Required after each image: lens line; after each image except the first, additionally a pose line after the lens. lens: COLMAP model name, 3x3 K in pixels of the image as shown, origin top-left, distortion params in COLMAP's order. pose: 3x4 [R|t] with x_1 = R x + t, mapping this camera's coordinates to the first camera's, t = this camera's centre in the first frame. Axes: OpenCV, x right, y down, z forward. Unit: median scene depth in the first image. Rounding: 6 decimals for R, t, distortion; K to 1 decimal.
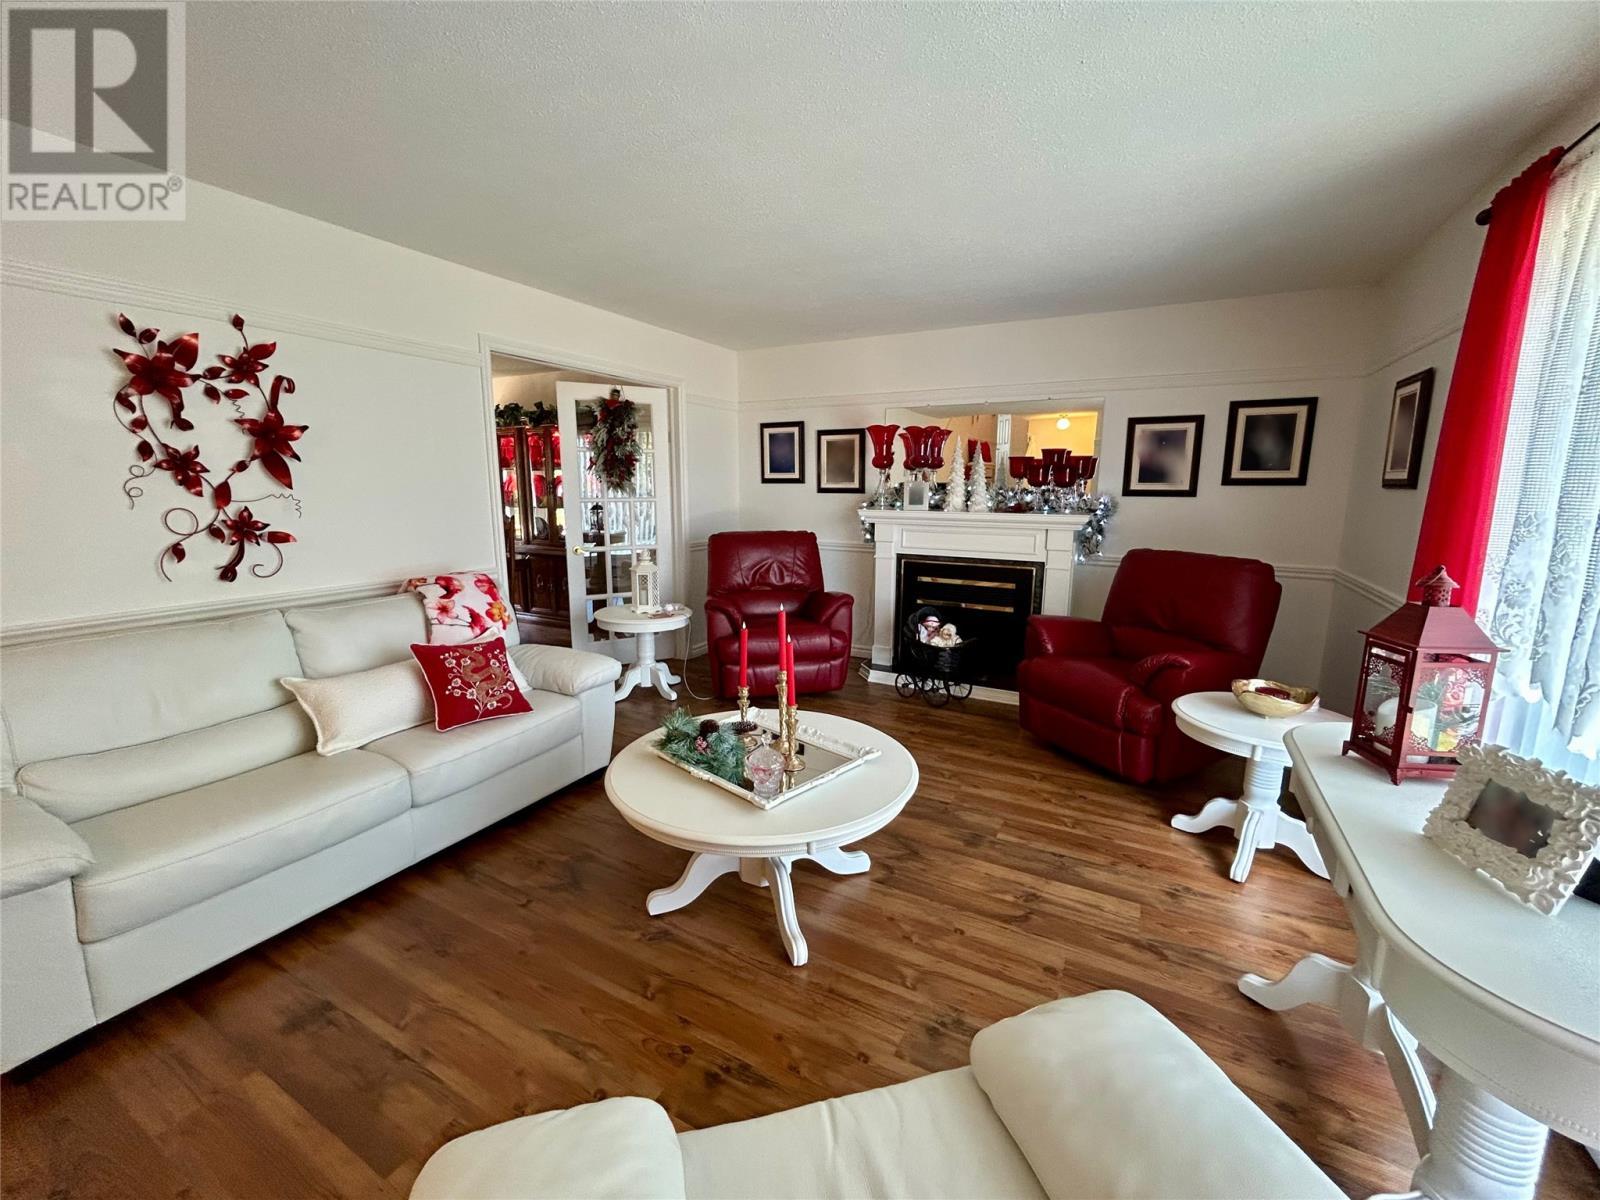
lens RADIAL K [[645.7, 0, 799.2], [0, 645.7, 597.3], [0, 0, 1]] dist [-0.002828, 0.000618]
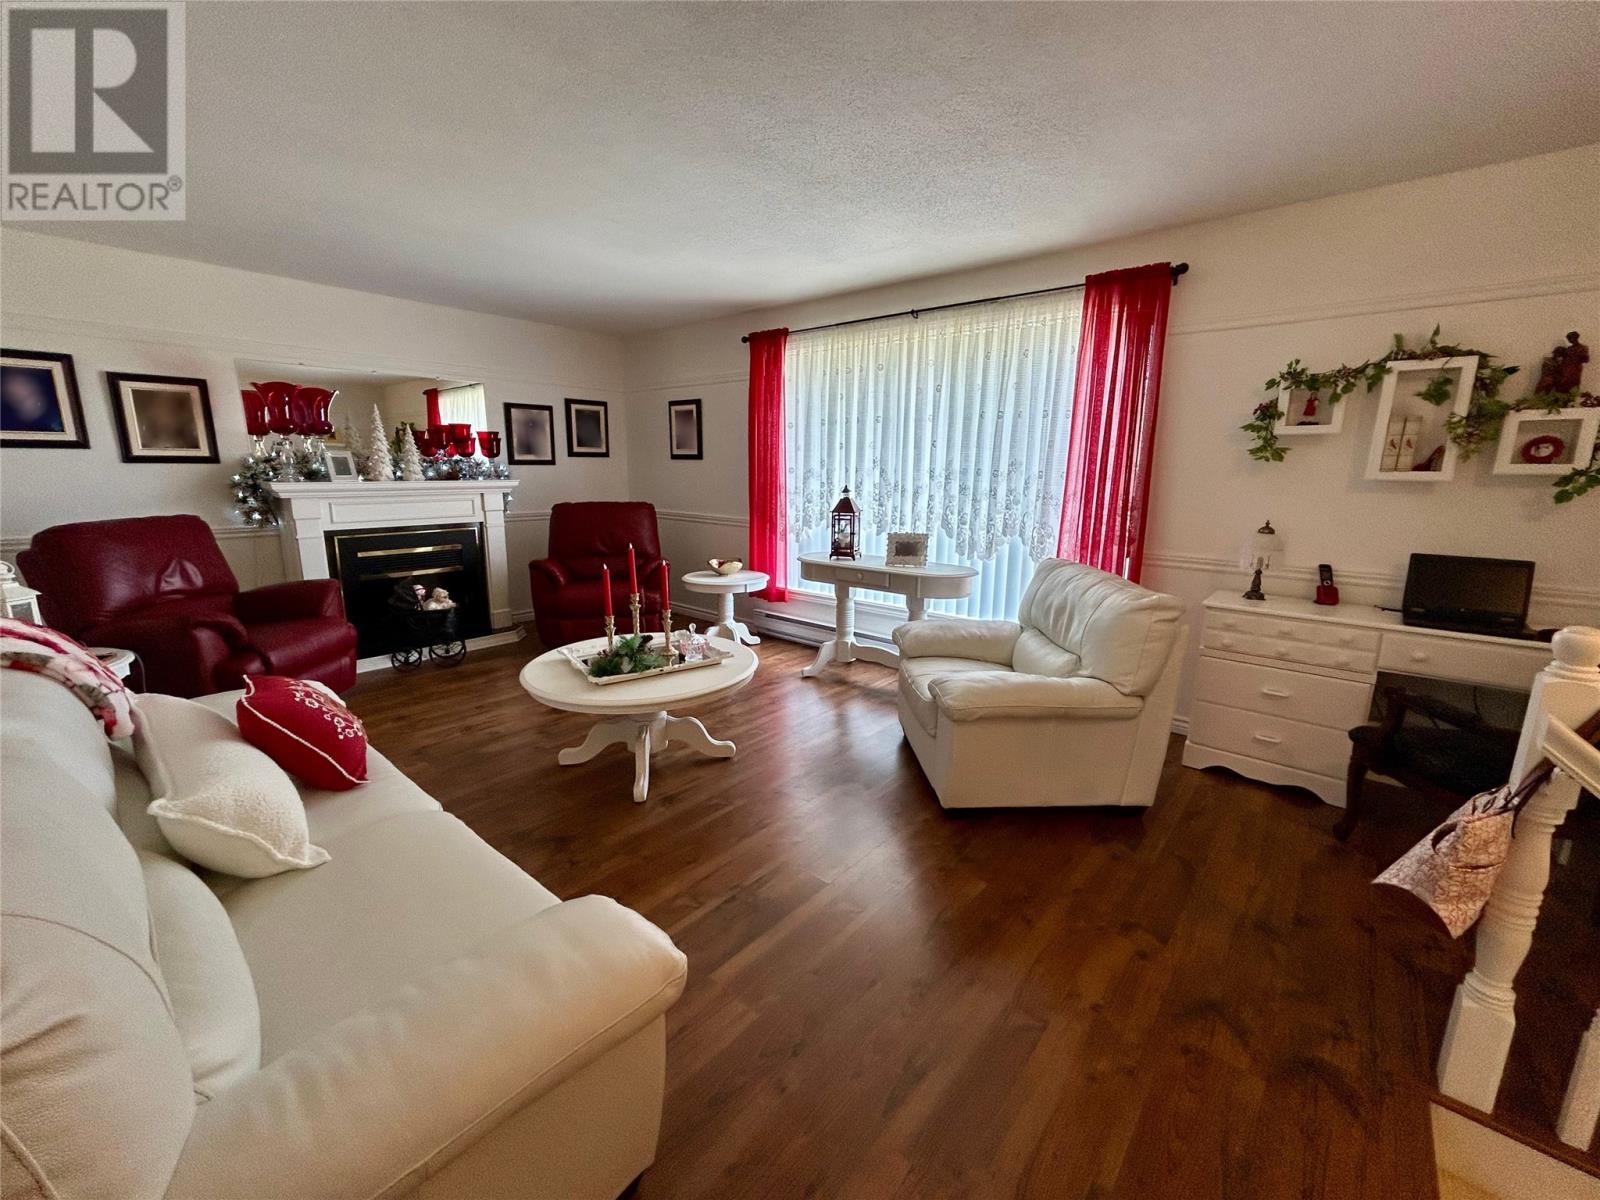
lens RADIAL K [[645.7, 0, 793.6], [0, 645.7, 596.9], [0, 0, 1]] dist [-0.002828, 0.000618]
pose [[0.218622, -0.198505, 0.955406, -0.899205], [0.160536, 0.973066, 0.165439, -0.035004], [-0.962514, 0.117208, 0.244601, 0.263033]]
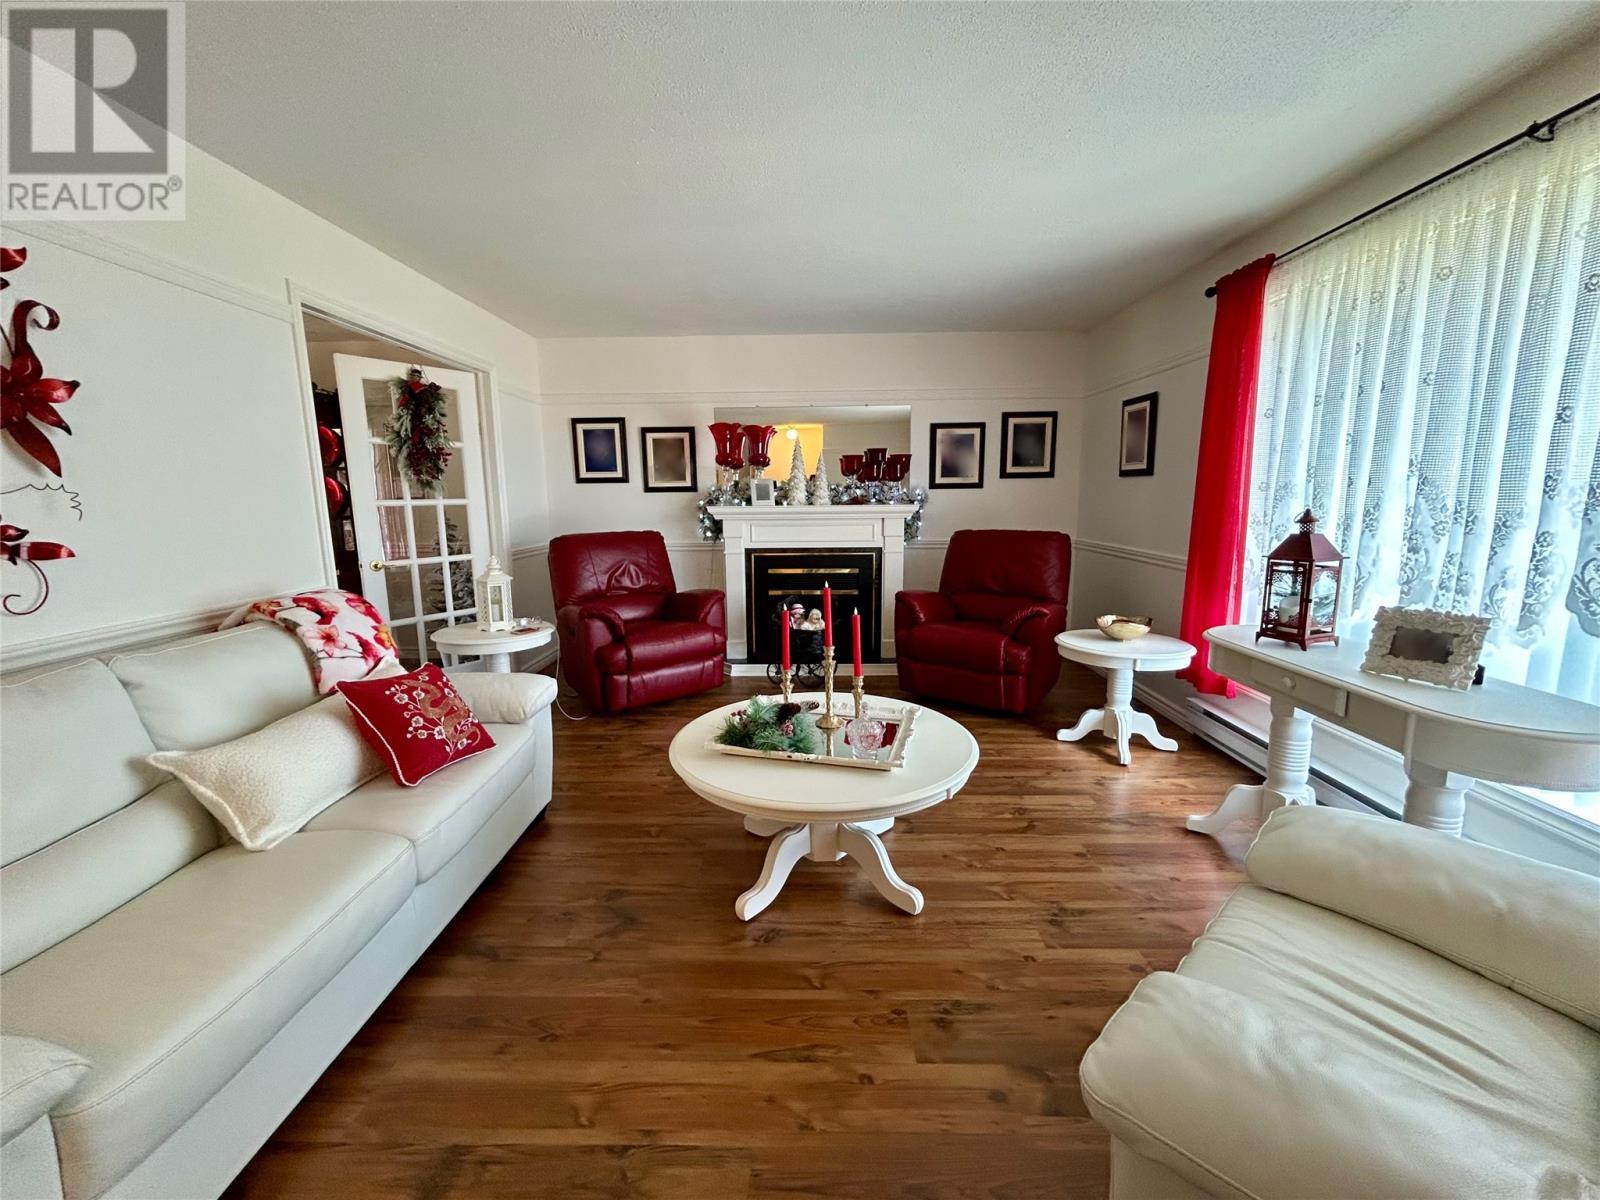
lens RADIAL K [[645.7, 0, 798.8], [0, 645.7, 596.6], [0, 0, 1]] dist [-0.002828, 0.000618]
pose [[0.887238, -0.086565, 0.453117, -0.384507], [0.094652, 0.995499, 0.004846, 0.018089], [-0.451496, 0.038589, 0.891438, 0.077411]]
